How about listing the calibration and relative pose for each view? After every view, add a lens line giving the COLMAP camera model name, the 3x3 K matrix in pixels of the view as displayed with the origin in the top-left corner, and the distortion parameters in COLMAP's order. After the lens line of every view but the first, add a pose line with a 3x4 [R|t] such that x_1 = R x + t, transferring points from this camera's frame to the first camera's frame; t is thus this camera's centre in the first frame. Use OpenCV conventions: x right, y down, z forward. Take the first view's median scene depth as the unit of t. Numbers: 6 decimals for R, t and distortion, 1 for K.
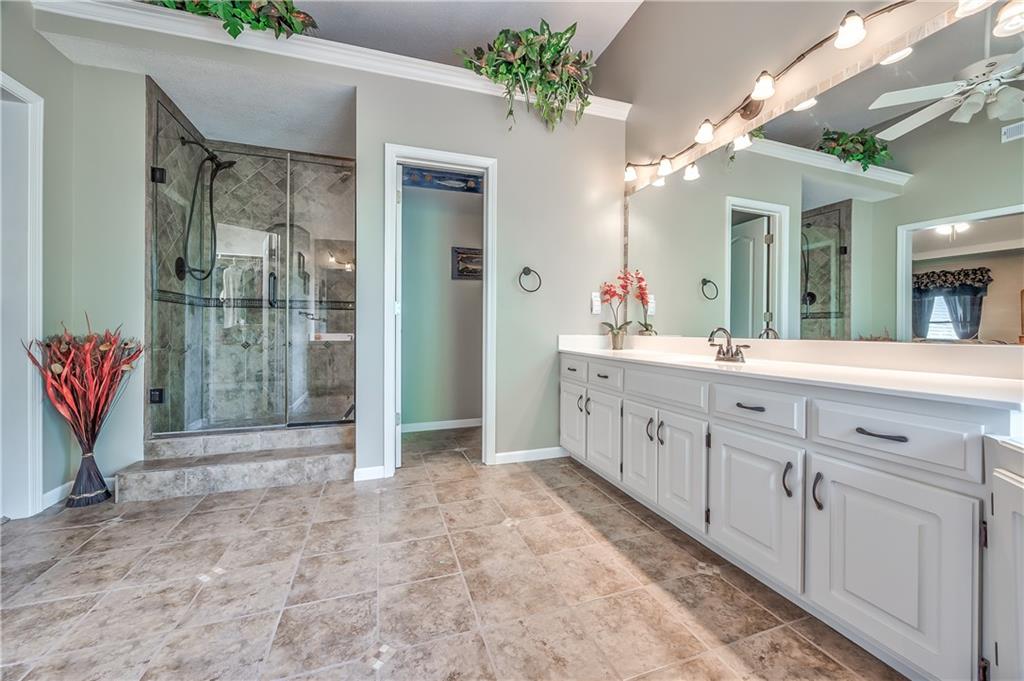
lens RADIAL K [[391.7, 0, 512.4], [0, 391.7, 335.3], [0, 0, 1]] dist [-0.001592, -0.000028]
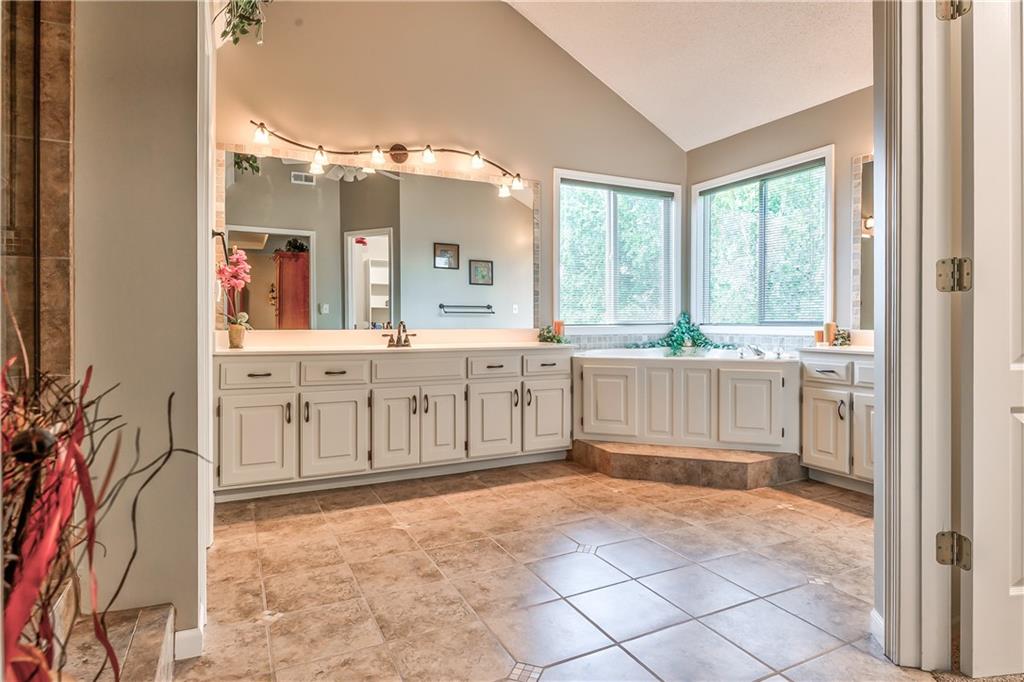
lens RADIAL K [[567.0, 0, 509.2], [0, 567.0, 318.7], [0, 0, 1]] dist [0.001002, 0.000004]
pose [[-0.126863, -0.000251, 0.991920, -1.404510], [0.011351, 0.999934, 0.001705, -0.028220], [-0.991855, 0.011476, -0.126852, 0.903448]]
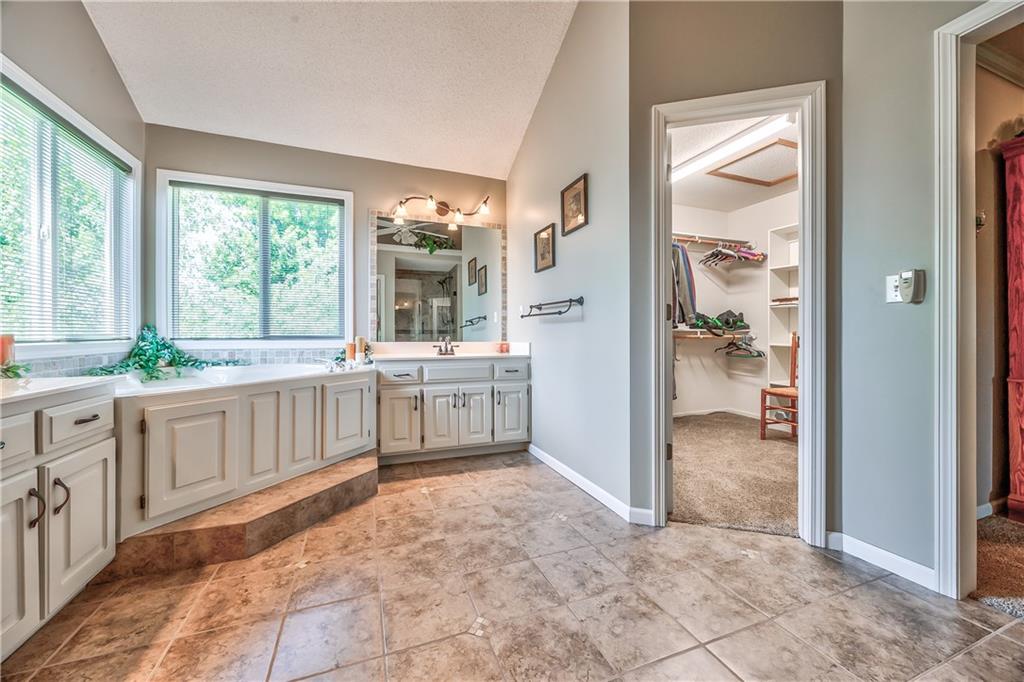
lens RADIAL K [[391.7, 0, 511.6], [0, 391.7, 338.4], [0, 0, 1]] dist [-0.001592, -0.000028]
pose [[-0.999240, -0.003936, -0.038768, -0.231151], [-0.004600, 0.999844, 0.017038, -0.023729], [0.038695, 0.017203, -0.999103, 1.236952]]
